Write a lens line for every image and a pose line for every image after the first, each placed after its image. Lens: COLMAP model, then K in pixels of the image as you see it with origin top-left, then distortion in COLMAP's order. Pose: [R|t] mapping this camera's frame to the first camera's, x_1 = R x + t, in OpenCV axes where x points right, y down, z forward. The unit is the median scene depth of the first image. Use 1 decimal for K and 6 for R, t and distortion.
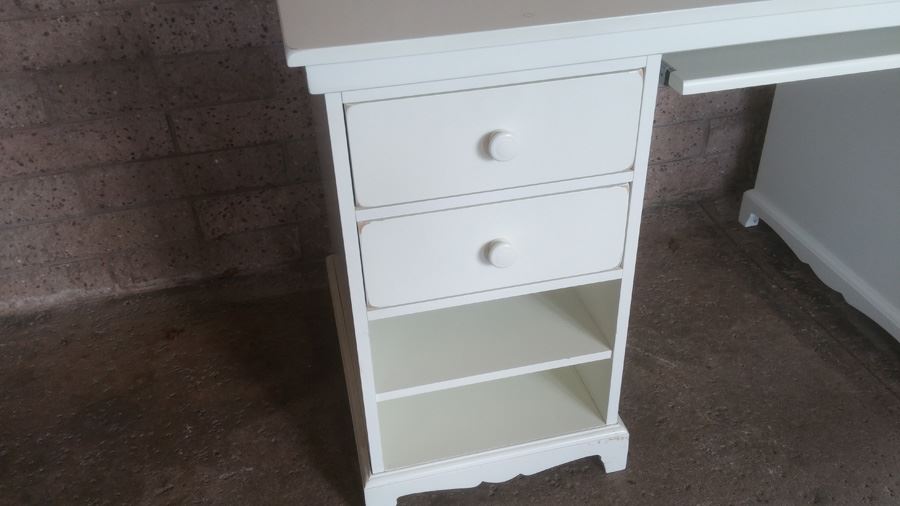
lens RADIAL K [[758.0, 0, 450.1], [0, 758.0, 242.5], [0, 0, 1]] dist [0.086639, -0.144526]
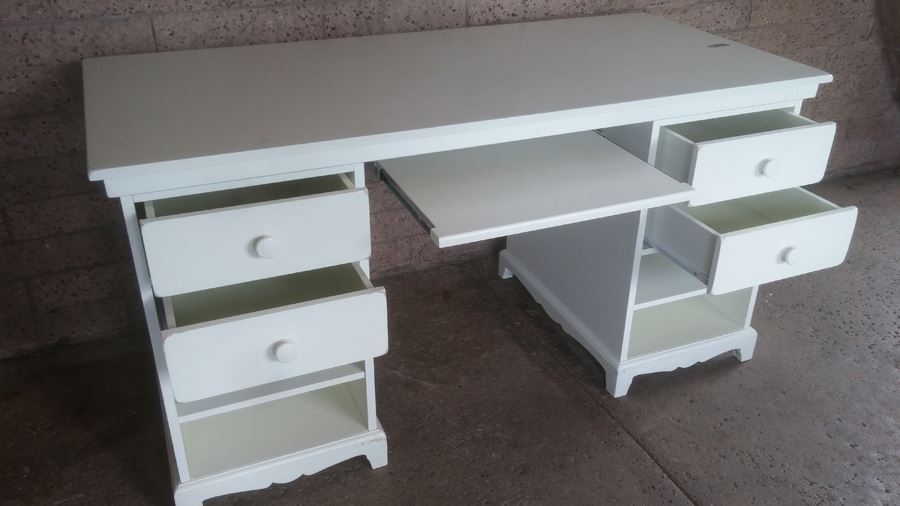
lens RADIAL K [[756.1, 0, 450.0], [0, 756.1, 253.0], [0, 0, 1]] dist [0.087952, -0.120433]
pose [[0.983965, -0.046362, 0.172229, 0.109053], [0.059655, 0.995559, -0.072820, 0.030019], [-0.168088, 0.081926, 0.982362, -0.291366]]
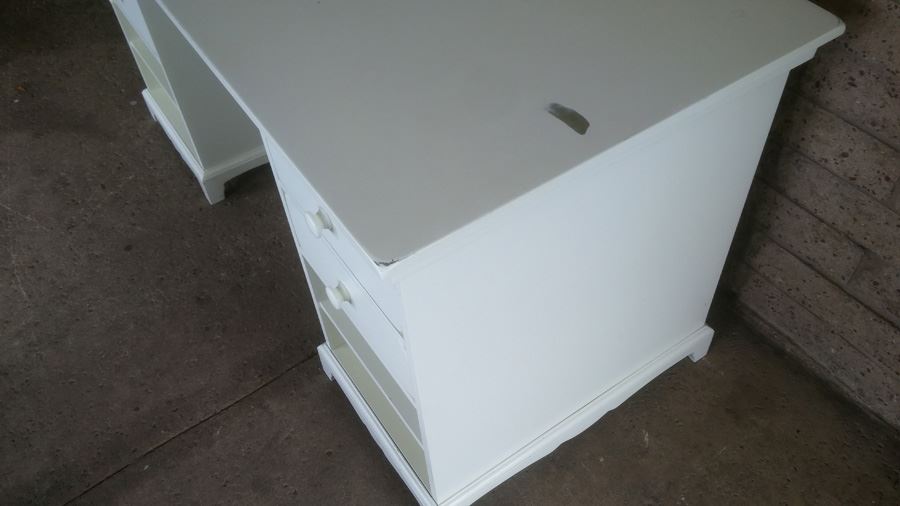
lens RADIAL K [[756.1, 0, 450.0], [0, 756.1, 253.0], [0, 0, 1]] dist [0.087952, -0.120433]
pose [[0.358072, 0.710078, -0.606279, 1.175495], [-0.464056, 0.698799, 0.544364, -0.569941], [0.810208, 0.086426, 0.579736, 0.459067]]
